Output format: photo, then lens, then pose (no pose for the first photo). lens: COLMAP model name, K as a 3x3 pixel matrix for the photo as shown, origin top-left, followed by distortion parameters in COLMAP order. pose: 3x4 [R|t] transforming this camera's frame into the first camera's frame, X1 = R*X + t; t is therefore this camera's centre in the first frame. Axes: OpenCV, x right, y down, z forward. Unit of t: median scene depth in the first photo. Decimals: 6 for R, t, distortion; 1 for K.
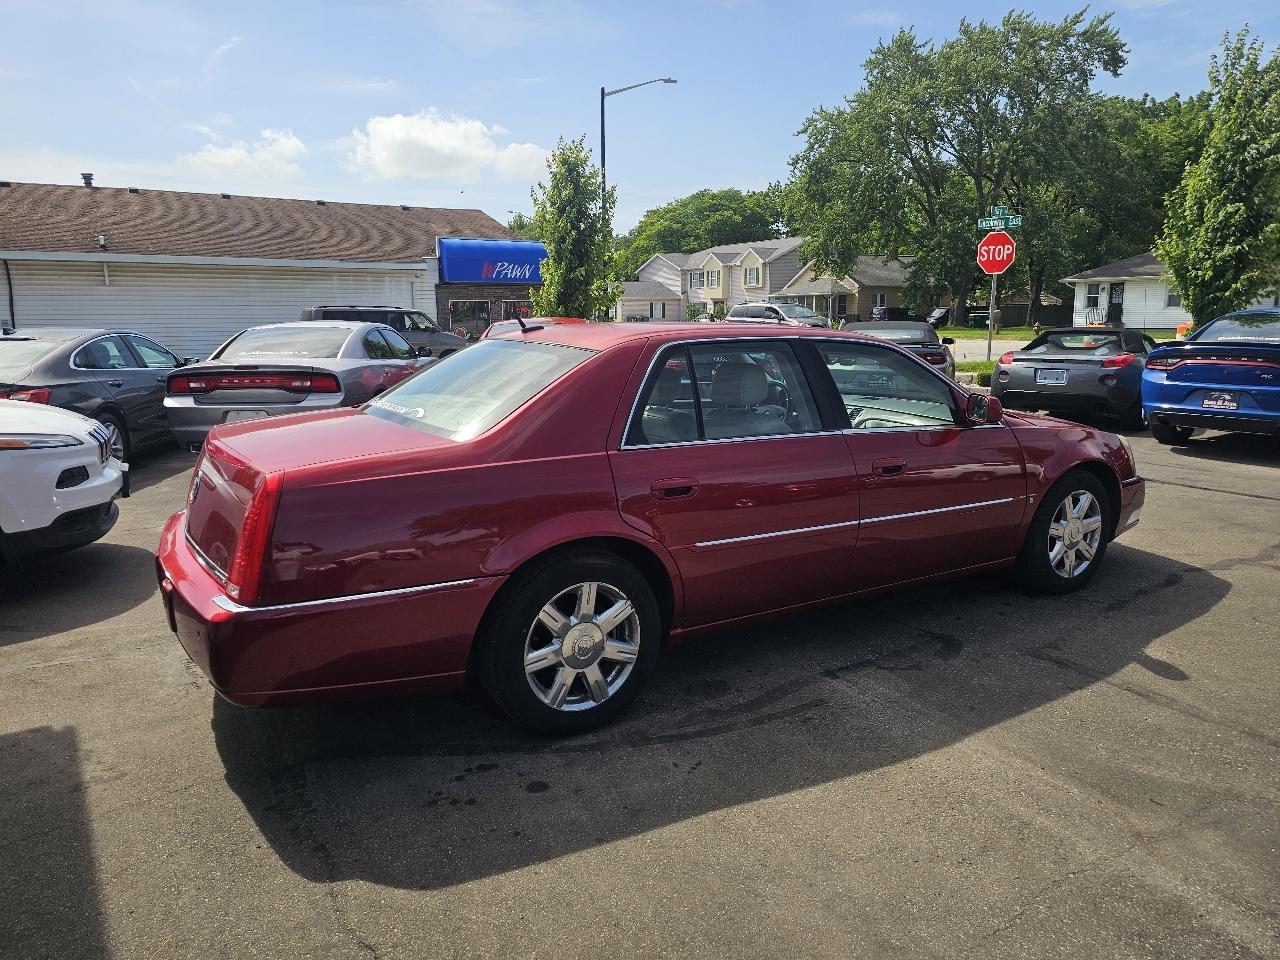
lens RADIAL K [[855.9, 0, 630.5], [0, 855.9, 475.0], [0, 0, 1]] dist [0.047917, -0.047812]
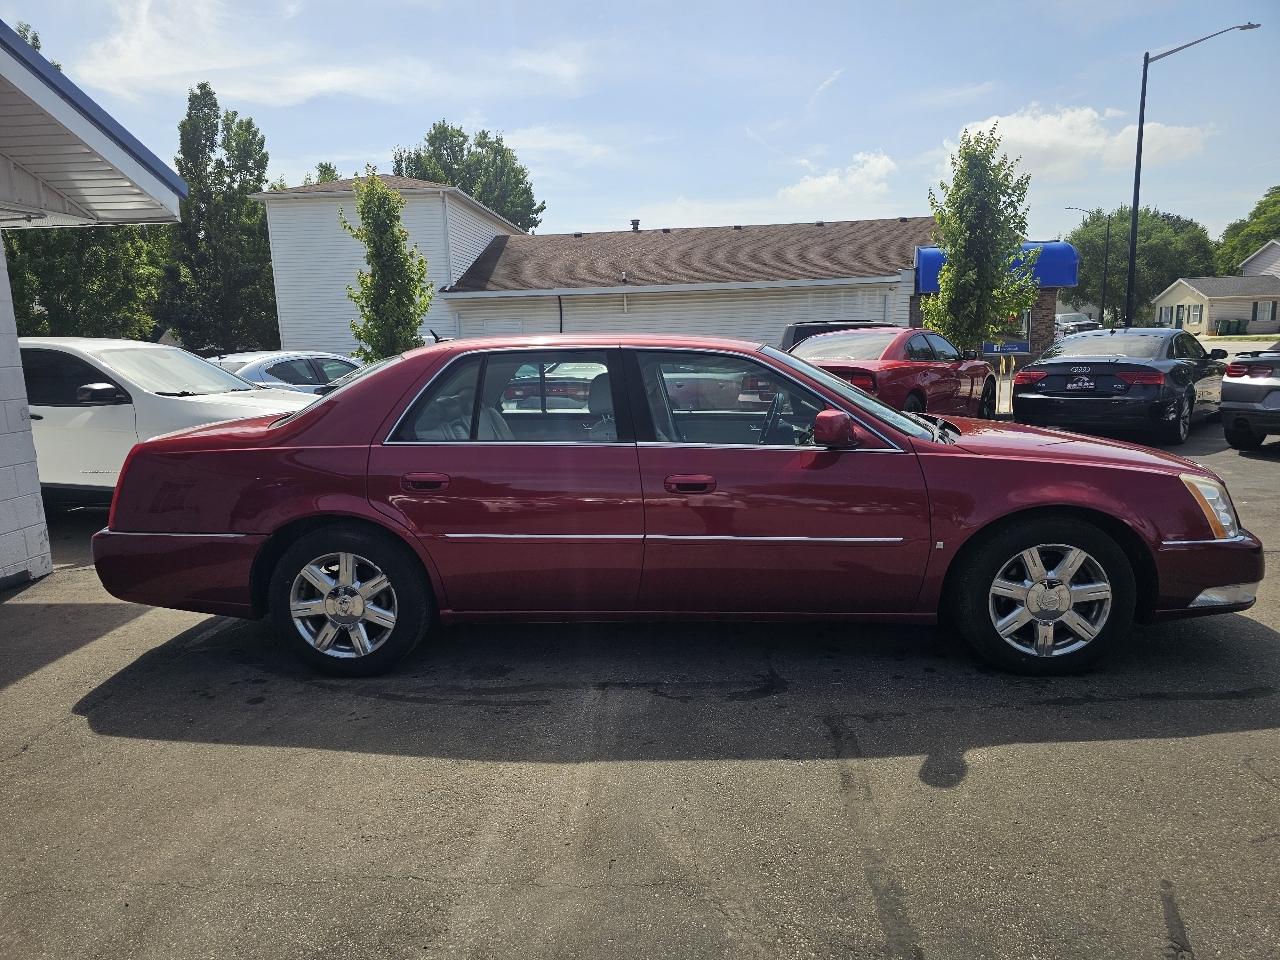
lens RADIAL K [[869.6, 0, 644.7], [0, 869.6, 478.5], [0, 0, 1]] dist [0.052563, -0.045268]
pose [[0.810105, 0.072870, -0.581738, 0.212811], [-0.081072, 0.996637, 0.011945, -0.005983], [0.580652, 0.037486, 0.813288, 0.050550]]
